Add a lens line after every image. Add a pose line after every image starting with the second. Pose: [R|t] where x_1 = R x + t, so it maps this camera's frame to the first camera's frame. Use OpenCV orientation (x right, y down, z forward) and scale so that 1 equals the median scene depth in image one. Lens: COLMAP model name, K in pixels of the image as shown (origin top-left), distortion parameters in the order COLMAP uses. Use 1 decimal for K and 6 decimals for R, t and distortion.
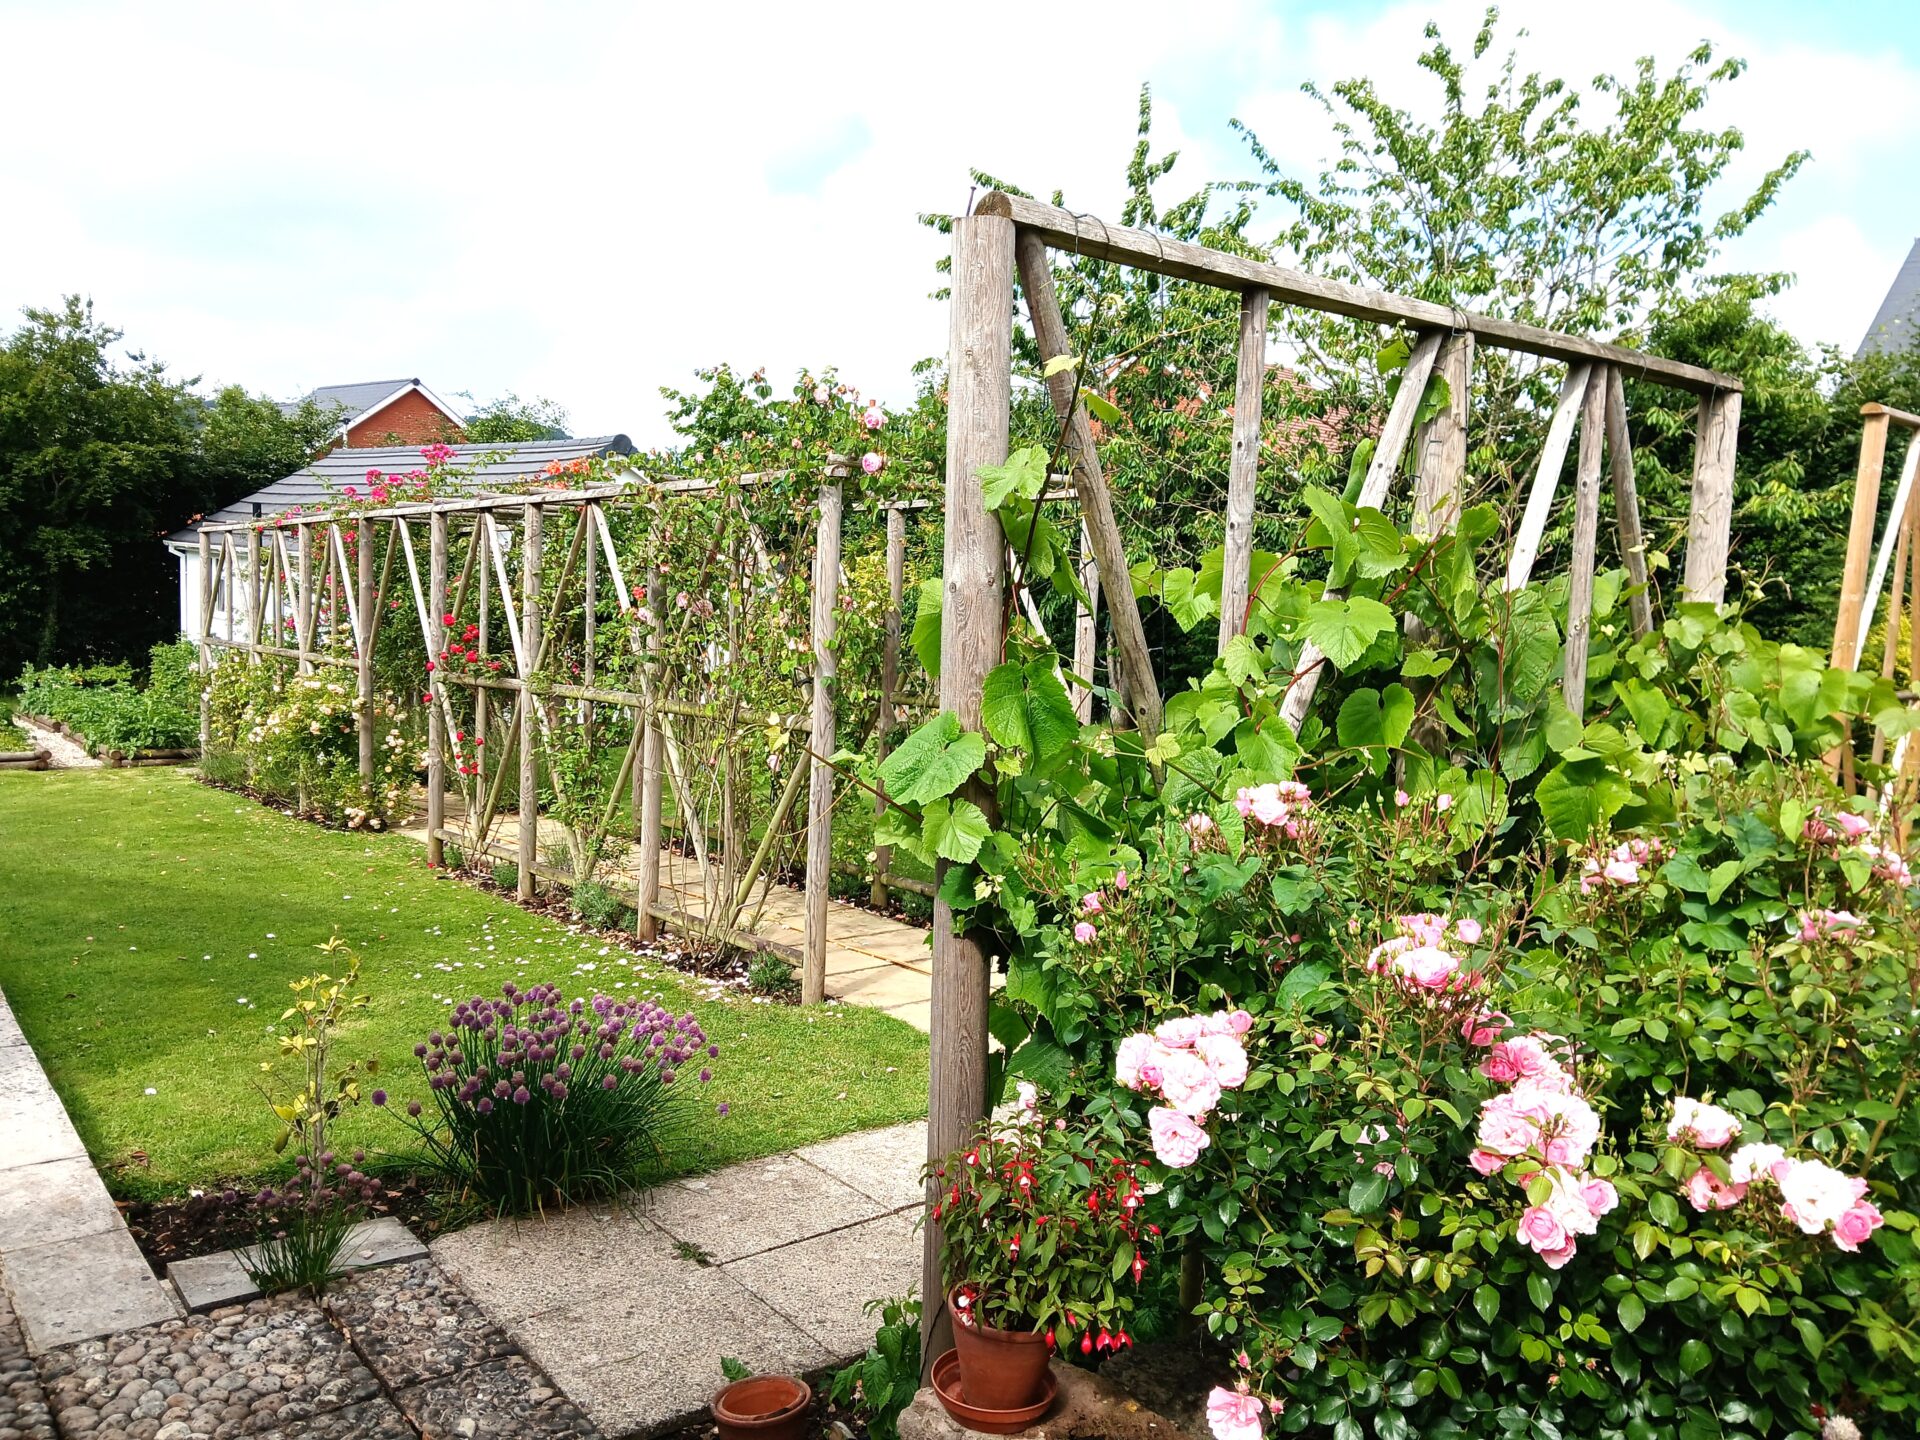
lens RADIAL K [[1486.9, 0, 955.3], [0, 1486.9, 730.9], [0, 0, 1]] dist [-0.001828, -0.000857]
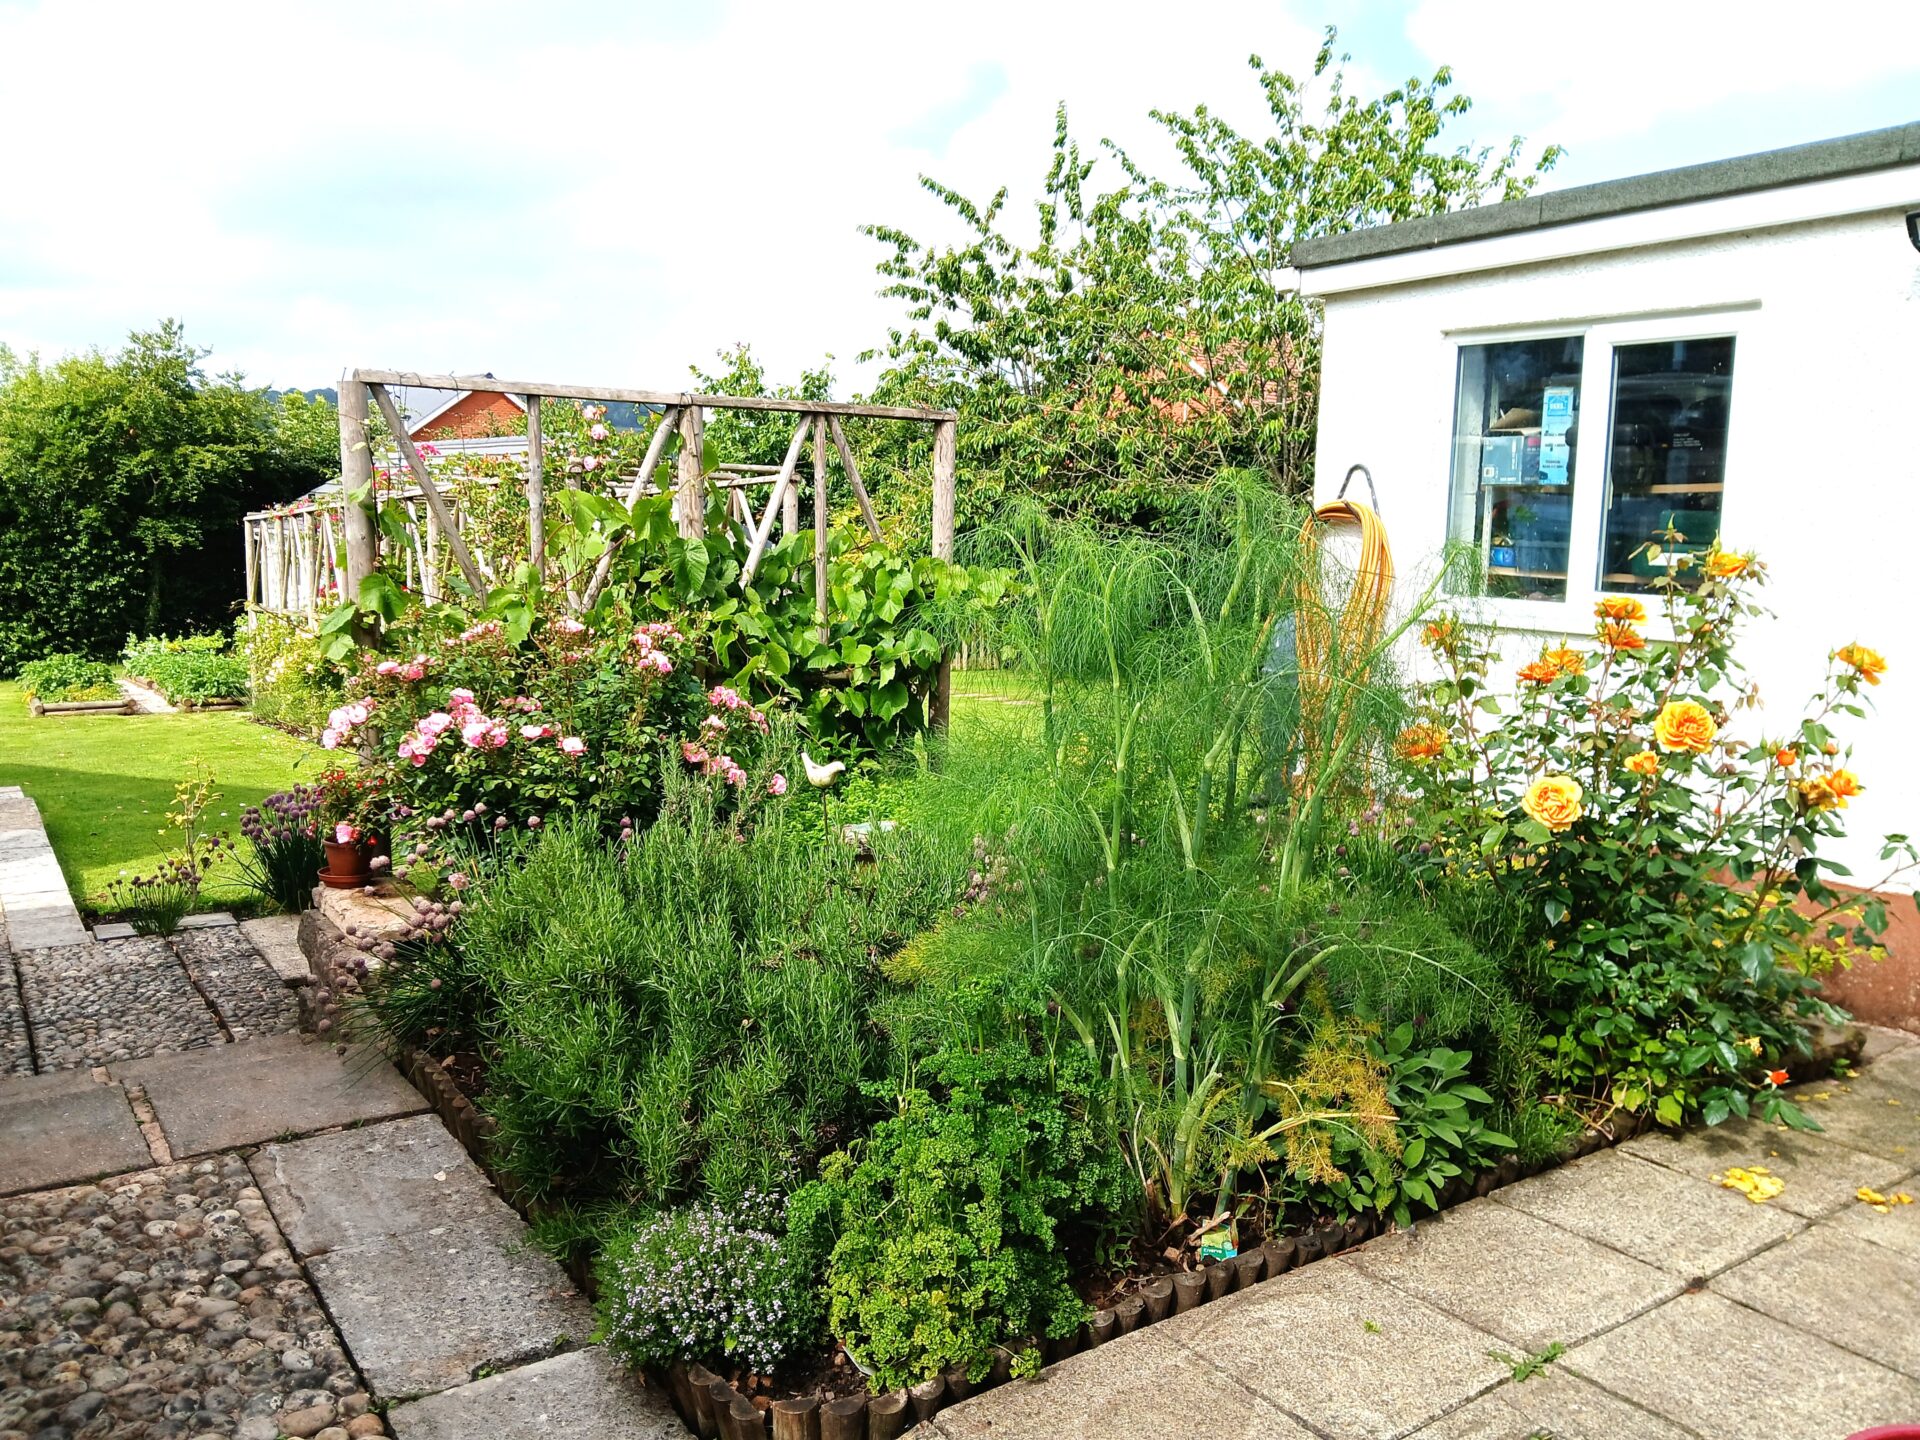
lens RADIAL K [[1486.9, 0, 962.3], [0, 1486.9, 708.7], [0, 0, 1]] dist [-0.001828, -0.000857]
pose [[0.997101, -0.017842, -0.073971, 0.156259], [0.018401, 0.999807, 0.006879, 0.022742], [0.073834, -0.008220, 0.997237, -0.171812]]
